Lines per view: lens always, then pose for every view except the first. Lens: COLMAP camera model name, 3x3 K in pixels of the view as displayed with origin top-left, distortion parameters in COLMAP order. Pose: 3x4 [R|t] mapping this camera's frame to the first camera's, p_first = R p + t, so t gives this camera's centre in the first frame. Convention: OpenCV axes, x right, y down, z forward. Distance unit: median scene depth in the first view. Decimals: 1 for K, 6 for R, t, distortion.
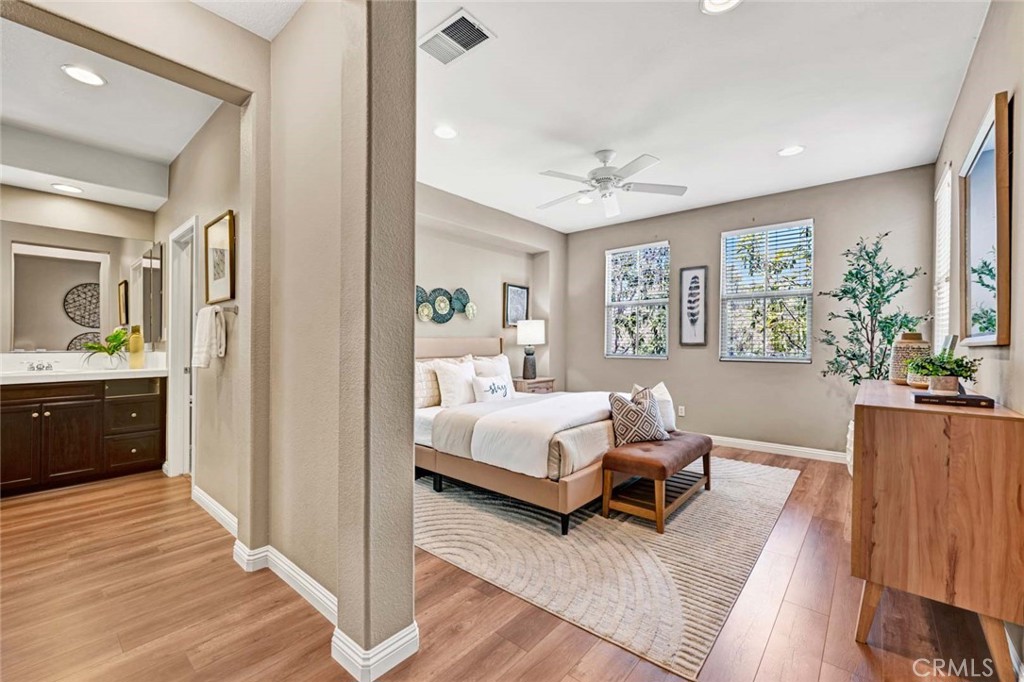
lens RADIAL K [[423.5, 0, 510.2], [0, 423.5, 345.5], [0, 0, 1]] dist [0.008491, 0.000109]
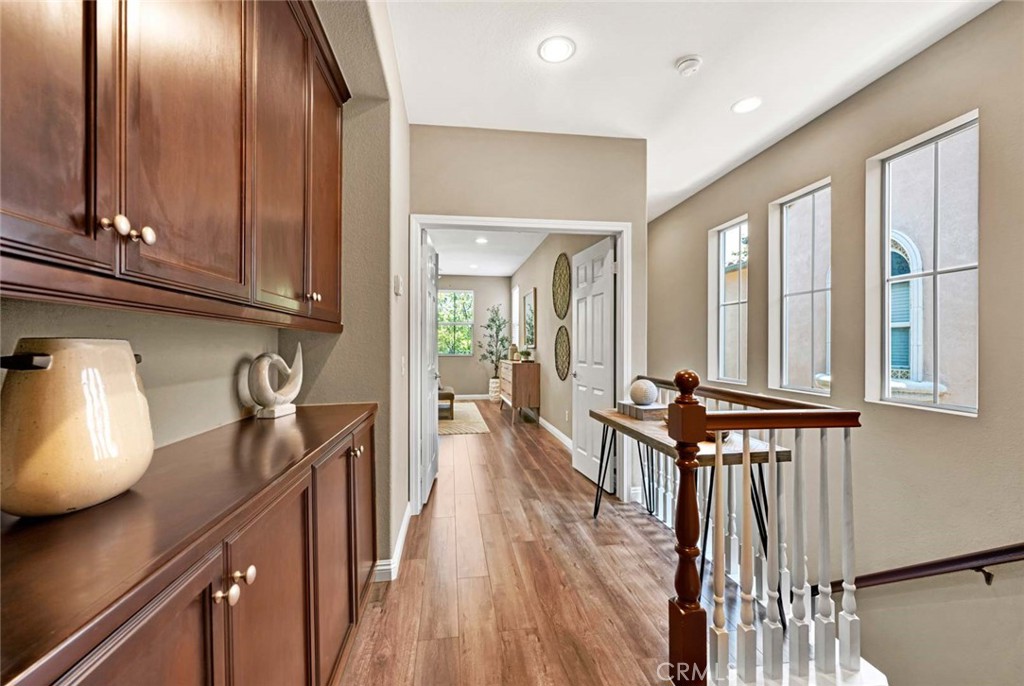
lens RADIAL K [[418.8, 0, 512.0], [0, 418.8, 343.0], [0, 0, 1]] dist [0.000015, -0.000002]
pose [[0.657206, -0.001352, 0.753710, -0.957749], [0.009400, 0.999935, -0.006402, -0.011444], [-0.753653, 0.011292, 0.657176, -0.700609]]
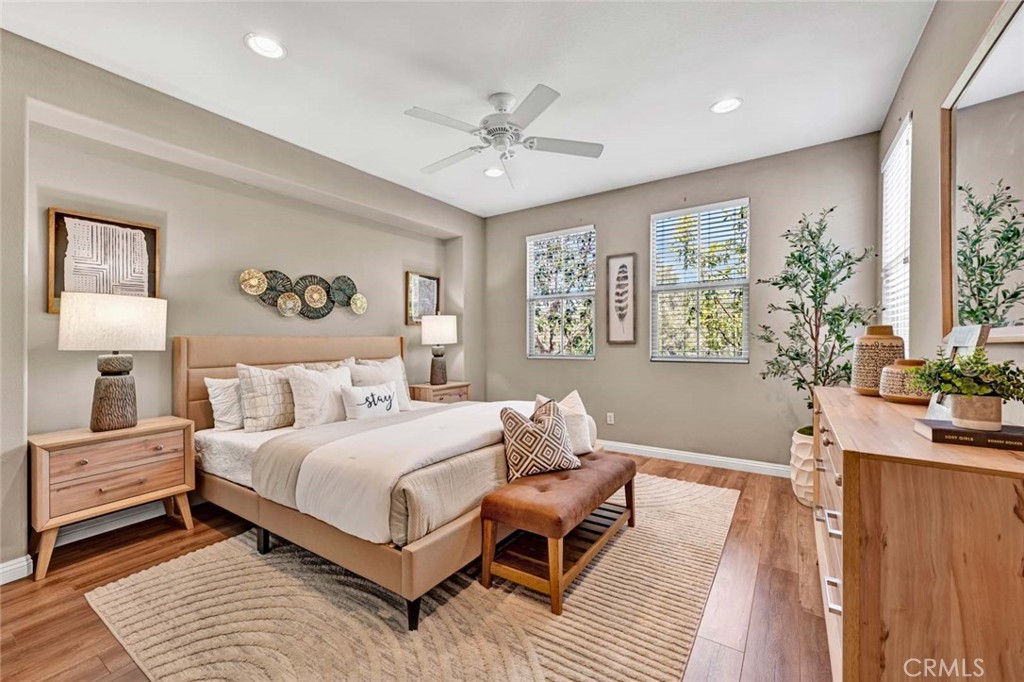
lens RADIAL K [[412.6, 0, 505.3], [0, 412.6, 342.2], [0, 0, 1]] dist [0.010525, -0.007028]
pose [[0.995416, -0.008783, 0.095240, 0.145906], [0.009540, 0.999926, -0.007498, 0.001246], [-0.095167, 0.008373, 0.995426, 0.229321]]
